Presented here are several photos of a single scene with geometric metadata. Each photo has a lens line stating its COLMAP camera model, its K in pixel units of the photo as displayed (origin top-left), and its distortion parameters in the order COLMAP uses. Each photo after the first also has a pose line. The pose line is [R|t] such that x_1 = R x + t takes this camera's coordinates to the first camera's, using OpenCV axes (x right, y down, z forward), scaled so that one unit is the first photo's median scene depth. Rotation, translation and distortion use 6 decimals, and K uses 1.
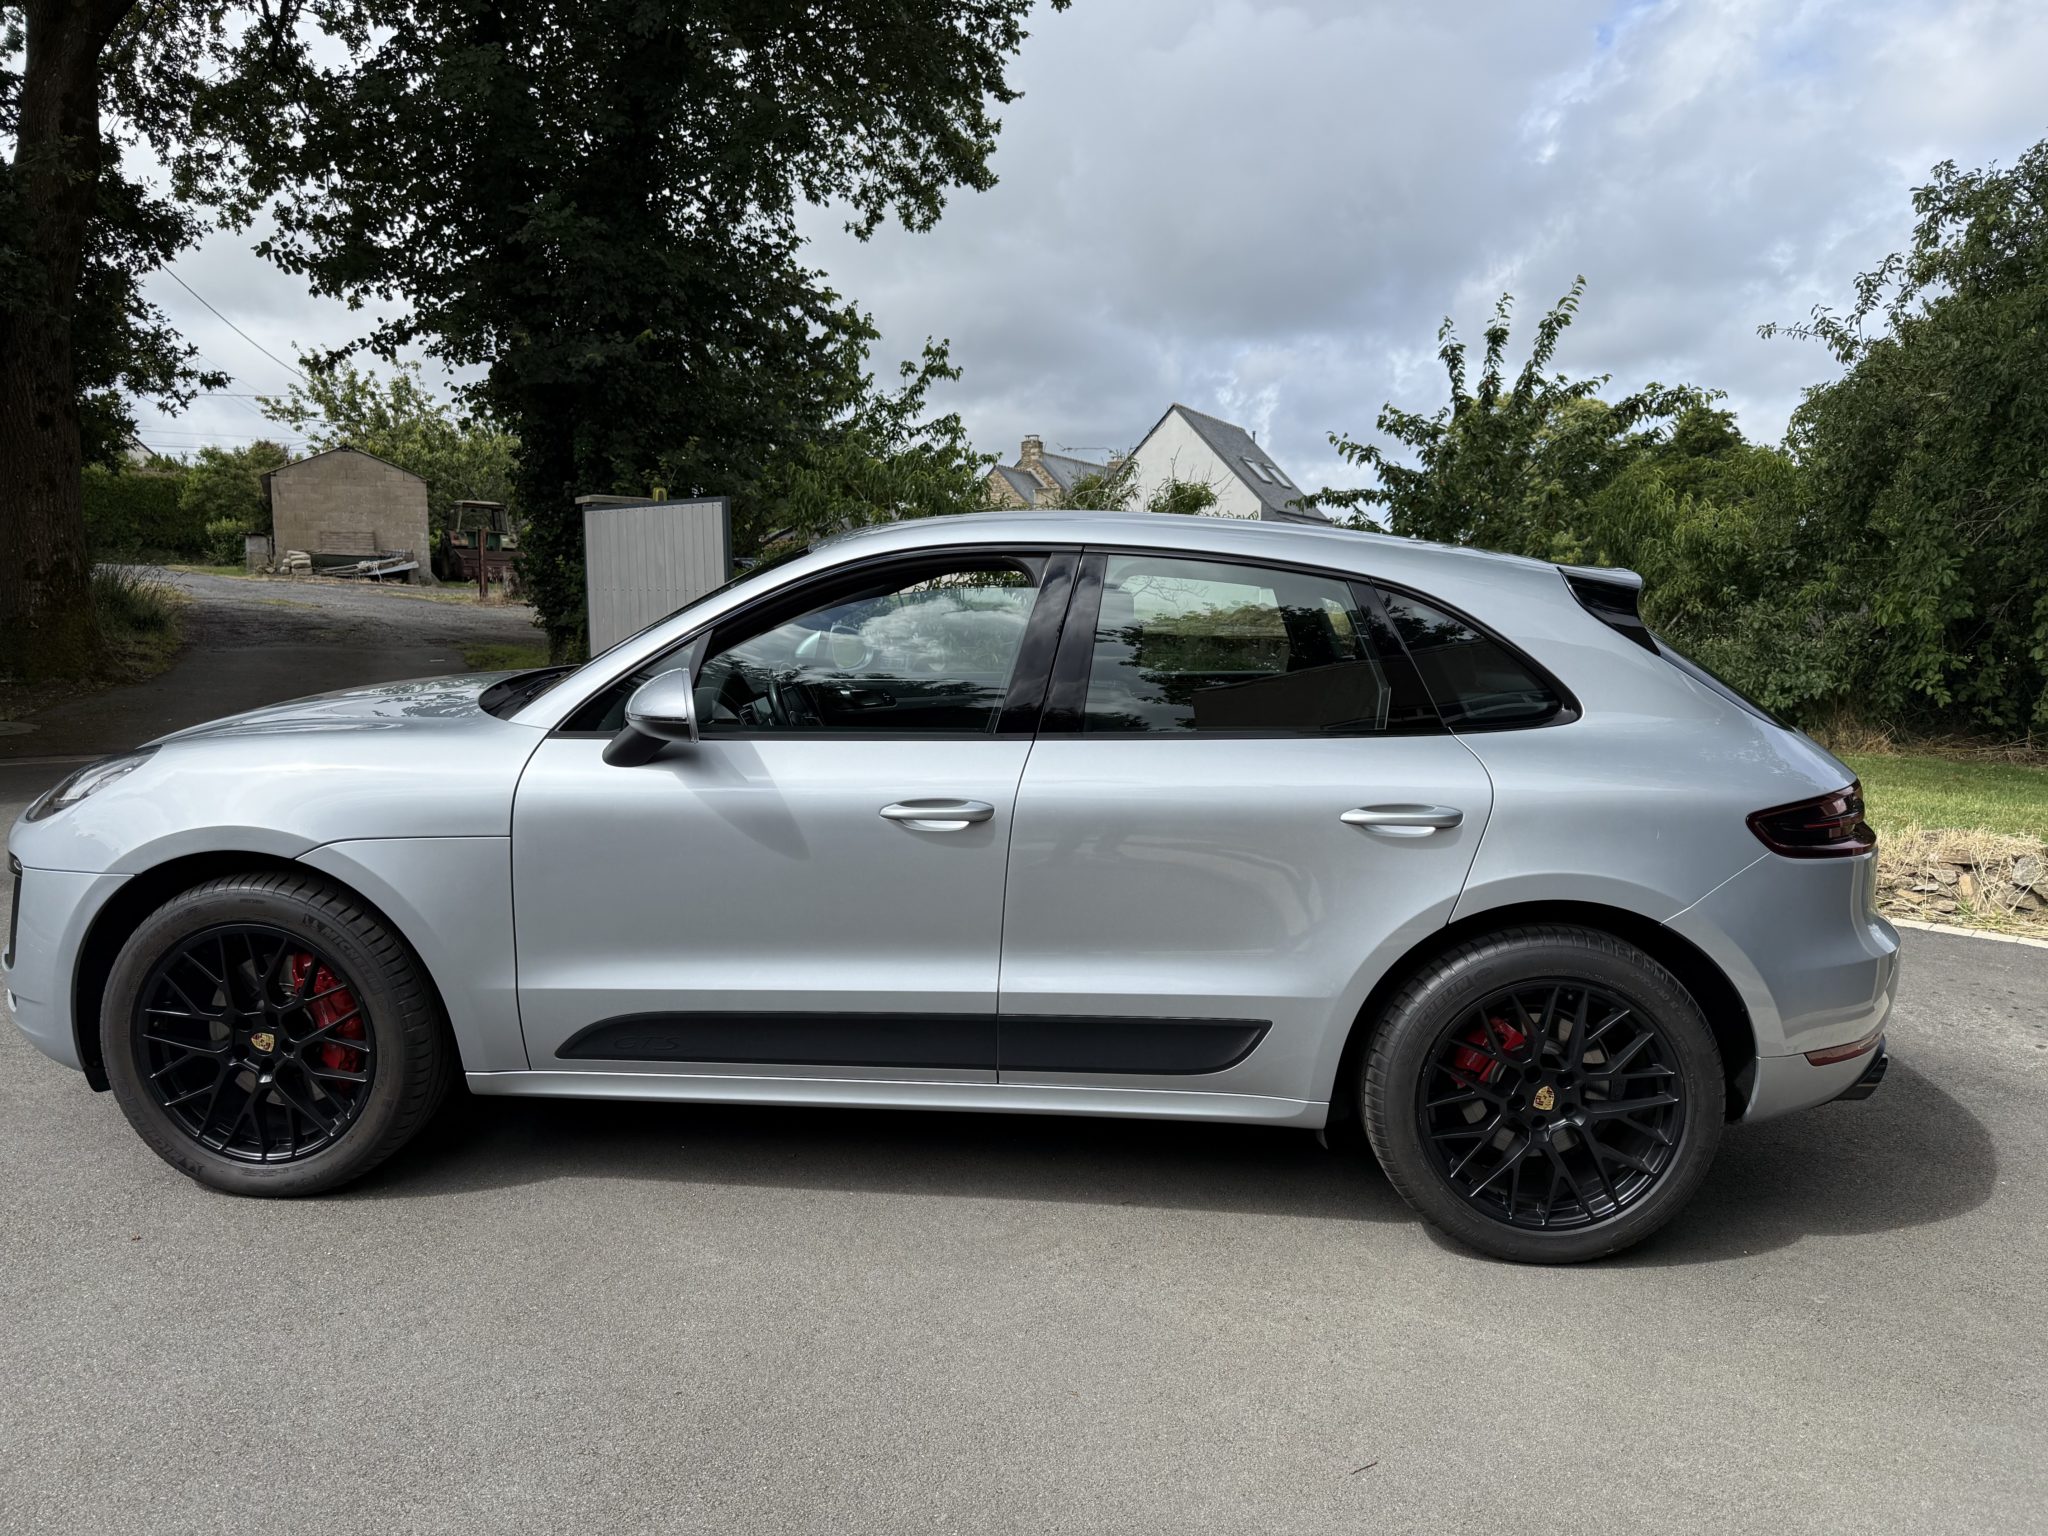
lens RADIAL K [[1433.1, 0, 1009.6], [0, 1433.1, 777.5], [0, 0, 1]] dist [0.087009, -0.145976]
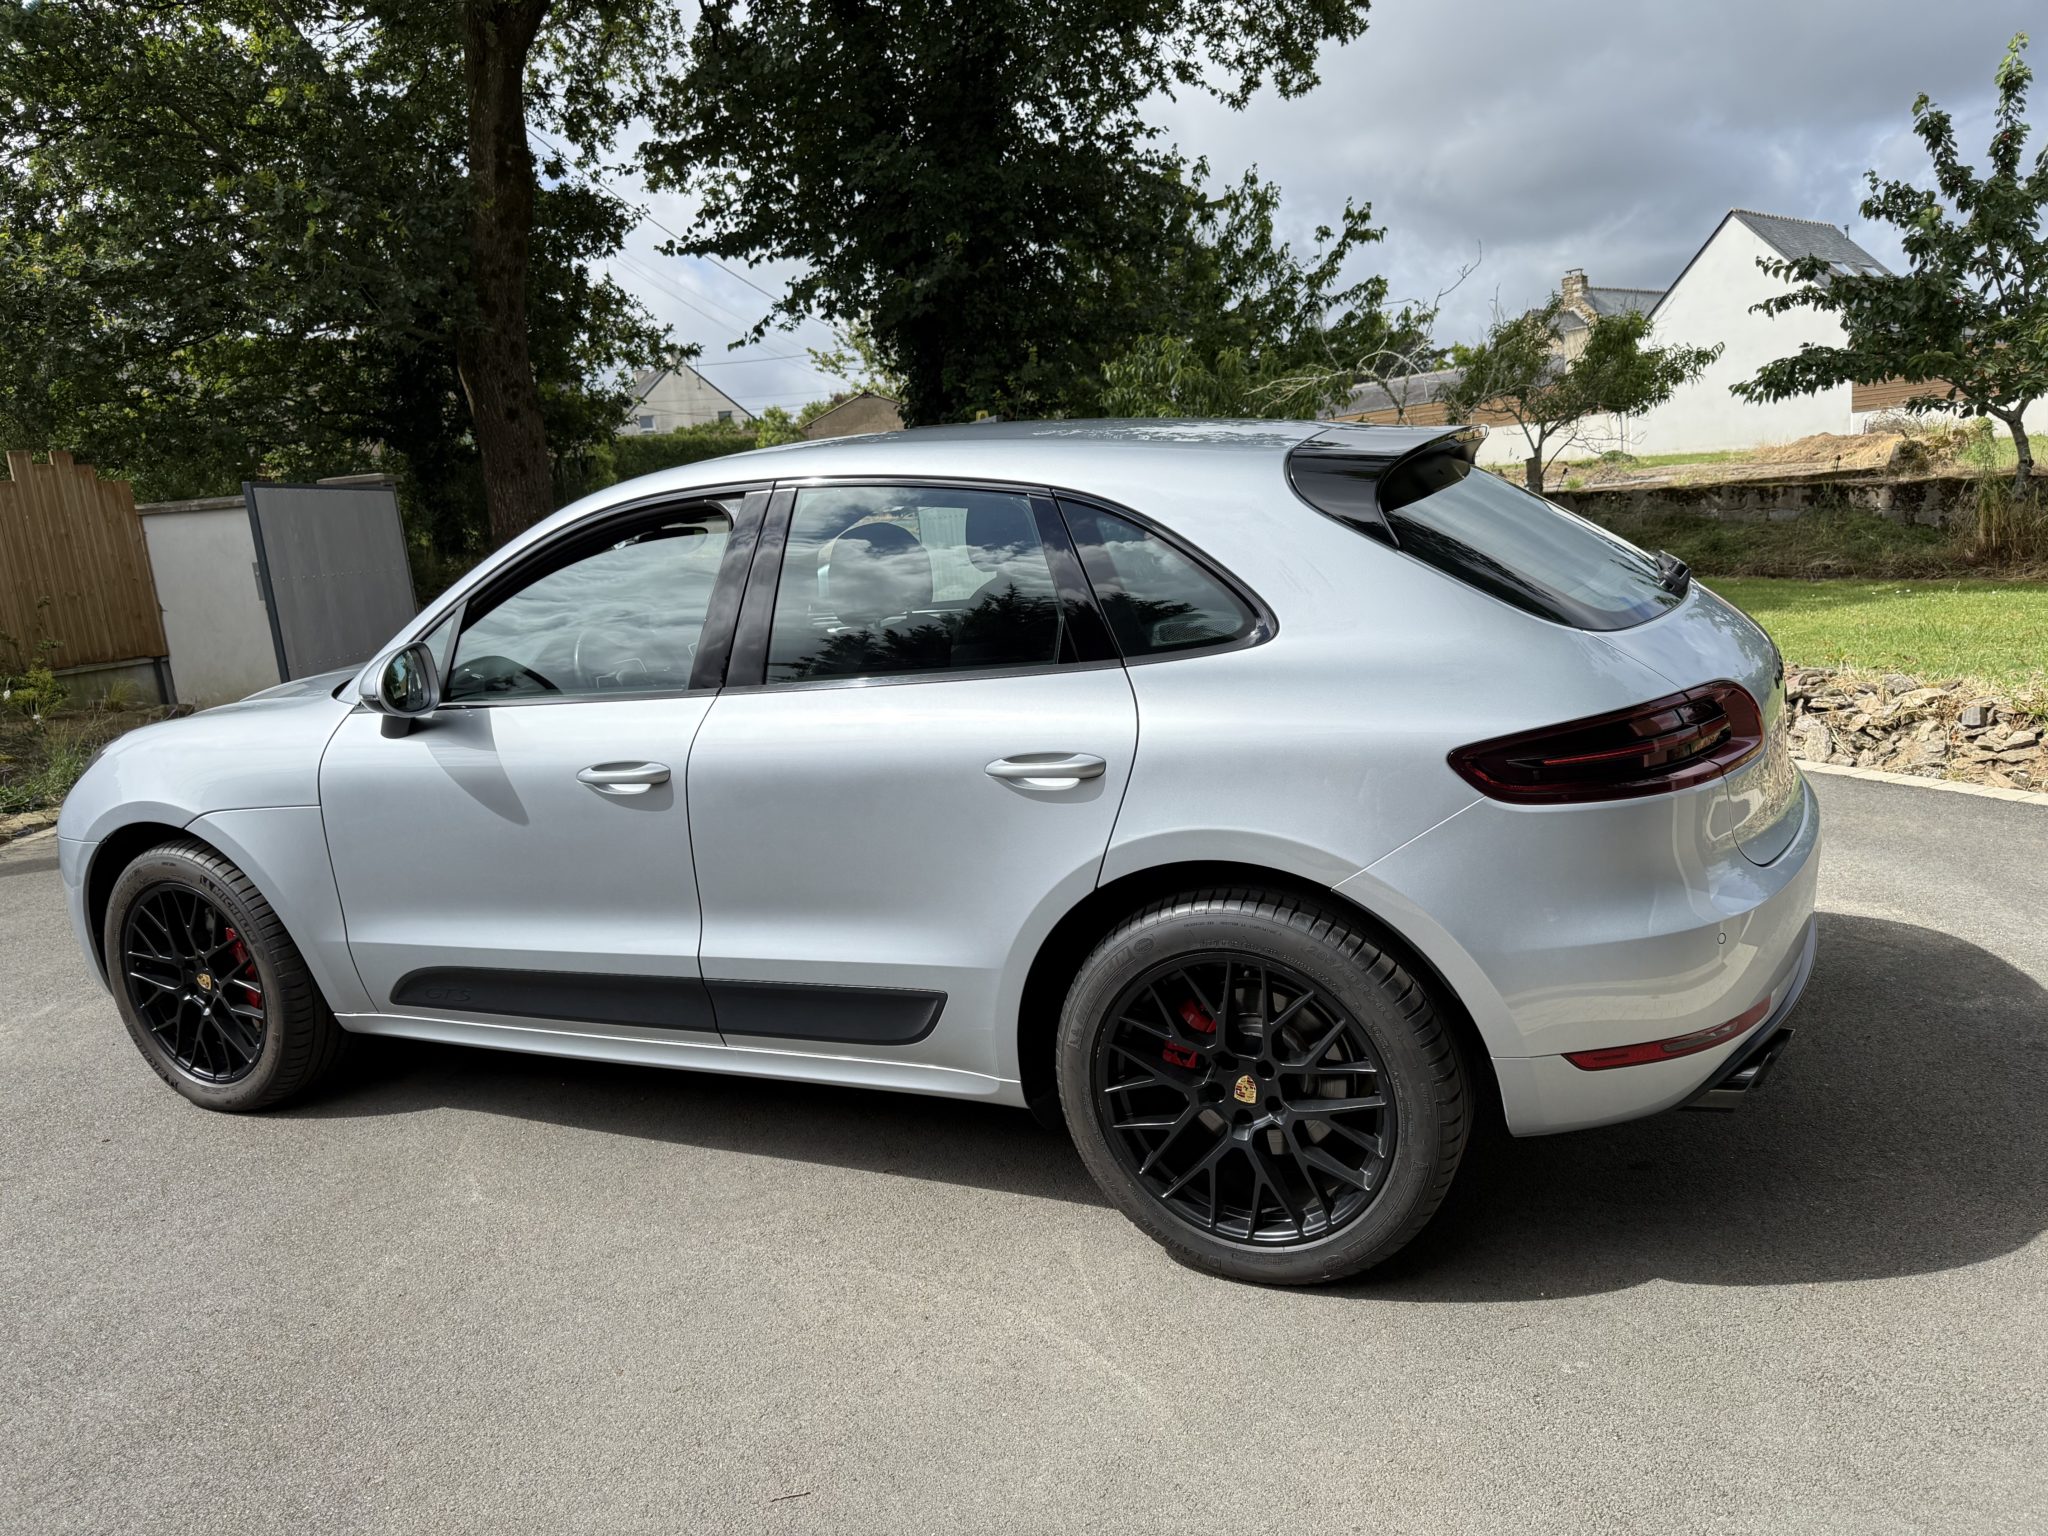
lens RADIAL K [[1433.3, 0, 987.9], [0, 1433.3, 737.7], [0, 0, 1]] dist [0.099661, -0.208963]
pose [[0.920982, -0.037336, -0.387812, 0.476944], [0.056394, 0.997690, 0.037875, -0.021244], [0.385502, -0.056752, 0.920960, 0.147605]]
